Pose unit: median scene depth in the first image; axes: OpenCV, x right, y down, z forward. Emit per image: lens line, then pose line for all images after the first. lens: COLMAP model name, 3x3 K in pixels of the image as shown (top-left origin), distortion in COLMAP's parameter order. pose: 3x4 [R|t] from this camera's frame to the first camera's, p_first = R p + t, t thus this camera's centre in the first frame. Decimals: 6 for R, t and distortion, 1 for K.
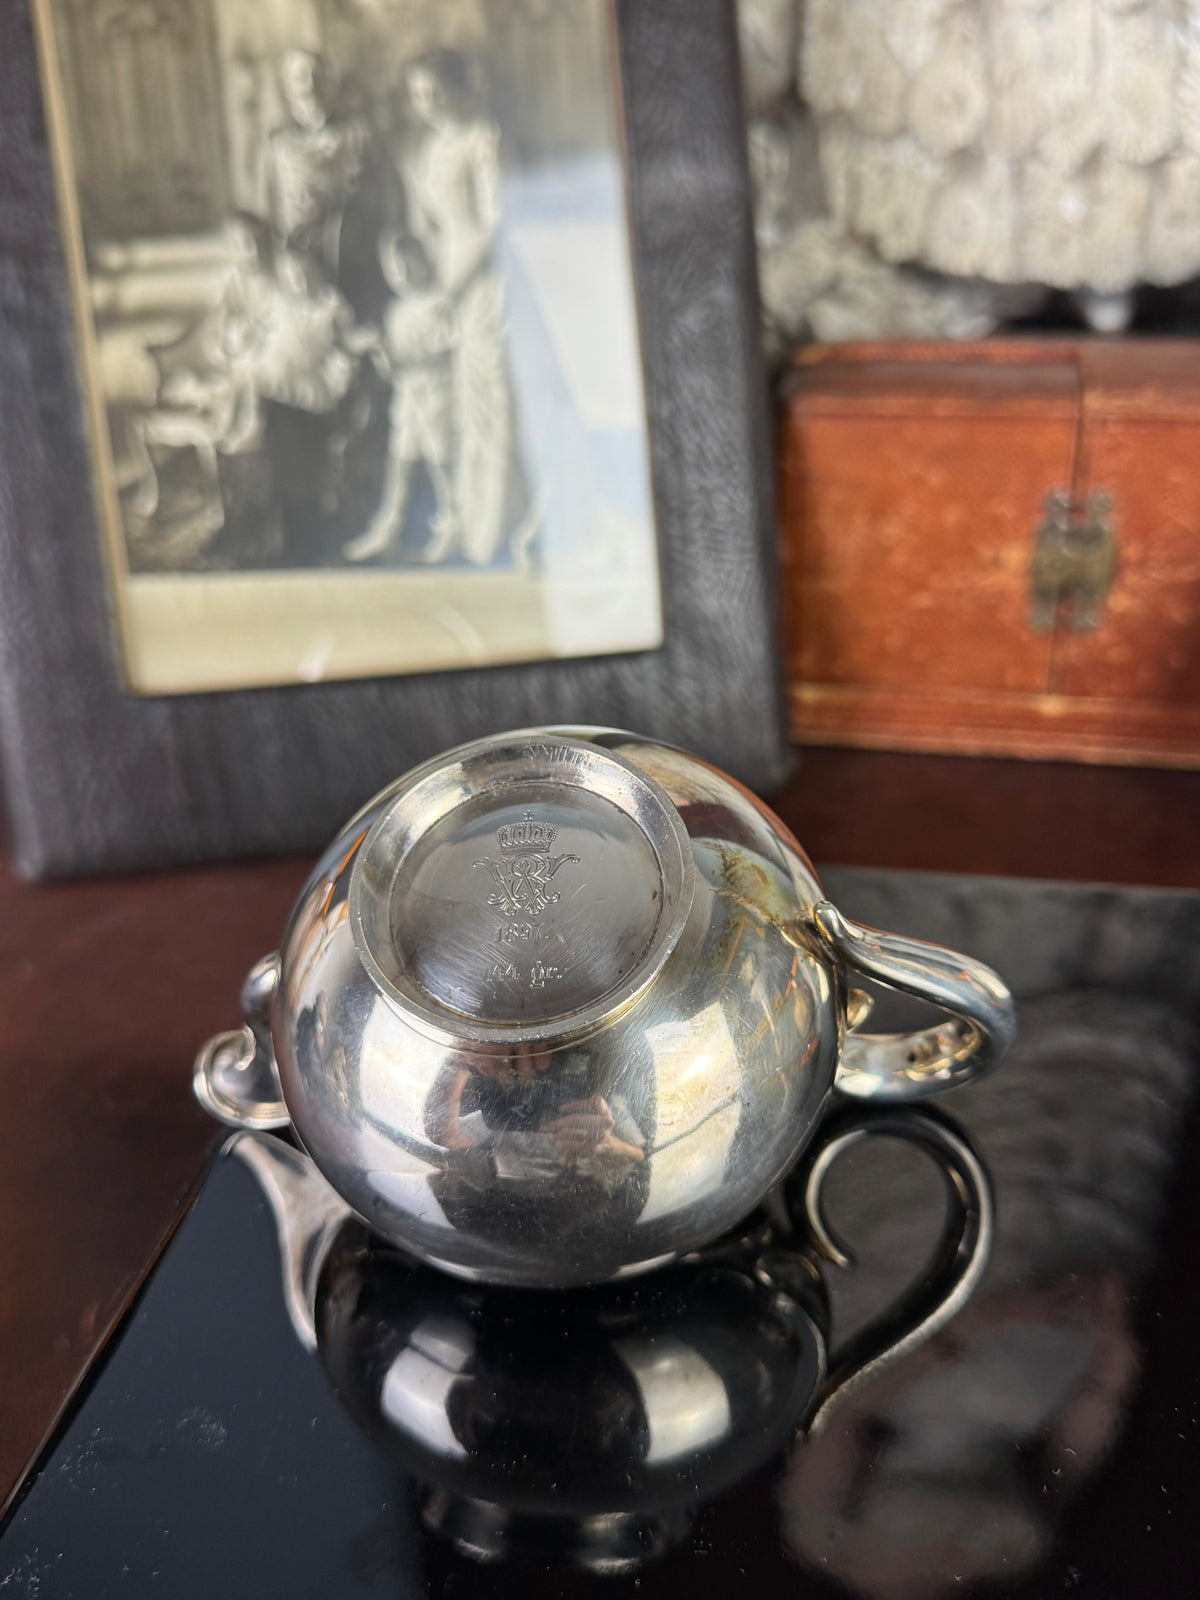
lens RADIAL K [[1578.6, 0, 597.6], [0, 1578.6, 815.8], [0, 0, 1]] dist [-0.072060, 0.000000]
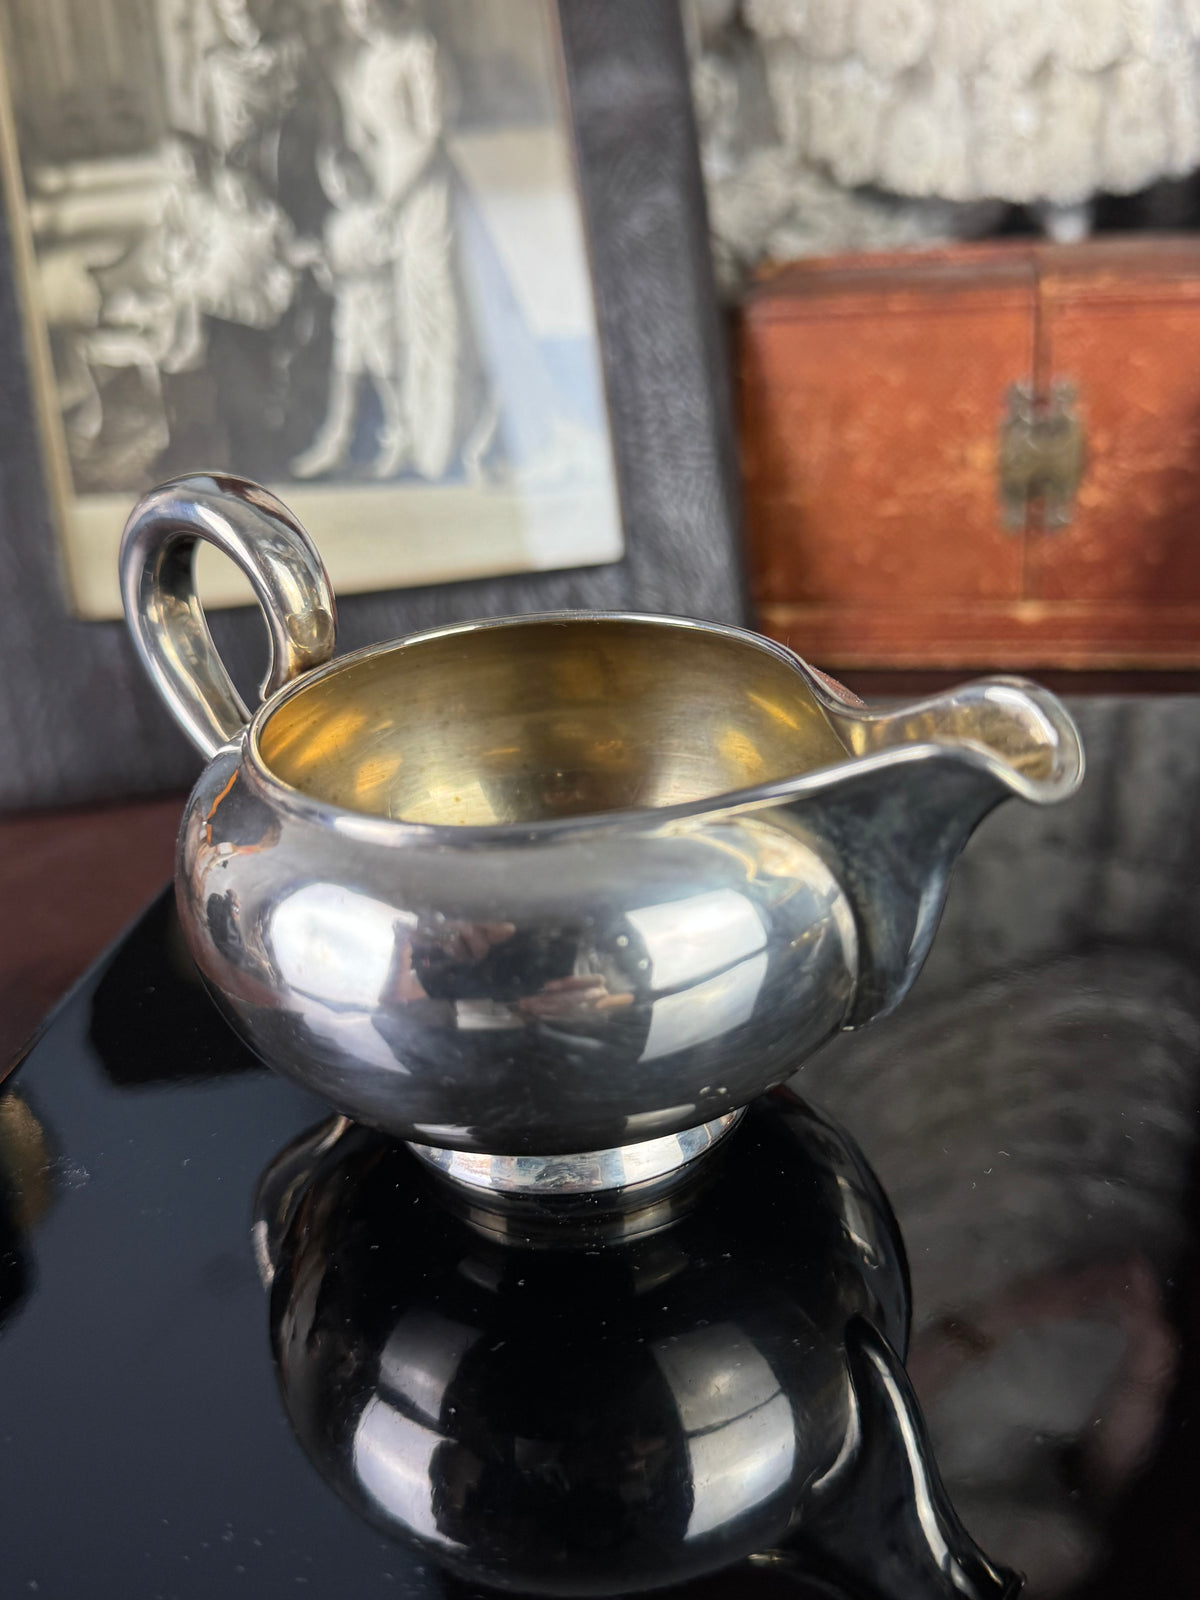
lens RADIAL K [[1578.6, 0, 598.4], [0, 1578.6, 813.4], [0, 0, 1]] dist [-0.072060, 0.000000]
pose [[0.999099, -0.039348, -0.015926, 0.036543], [0.038490, 0.997958, -0.050967, 0.103396], [0.017899, 0.050308, 0.998573, 0.033750]]
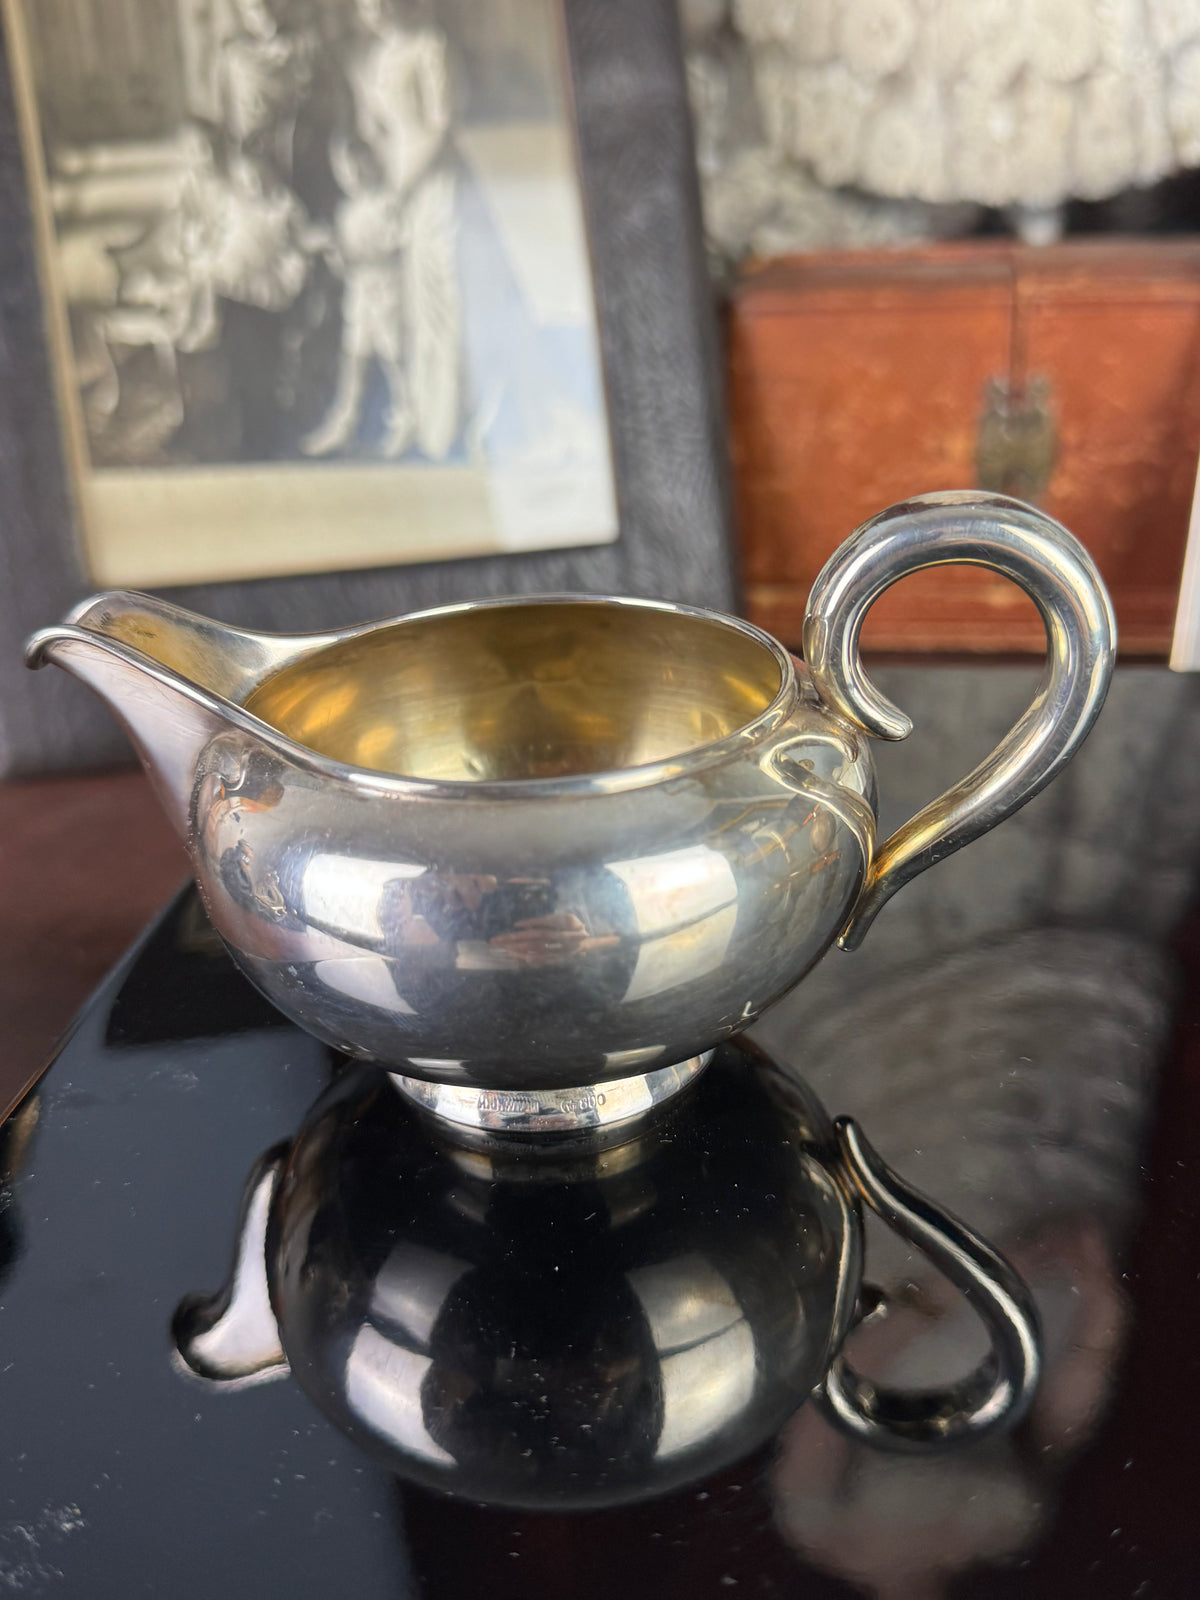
lens RADIAL K [[1578.6, 0, 600.3], [0, 1578.6, 814.7], [0, 0, 1]] dist [-0.072060, 0.000000]
pose [[0.999305, -0.030163, 0.021906, 0.002427], [0.031105, 0.998546, -0.044036, 0.119699], [-0.020546, 0.044687, 0.998790, -0.009274]]
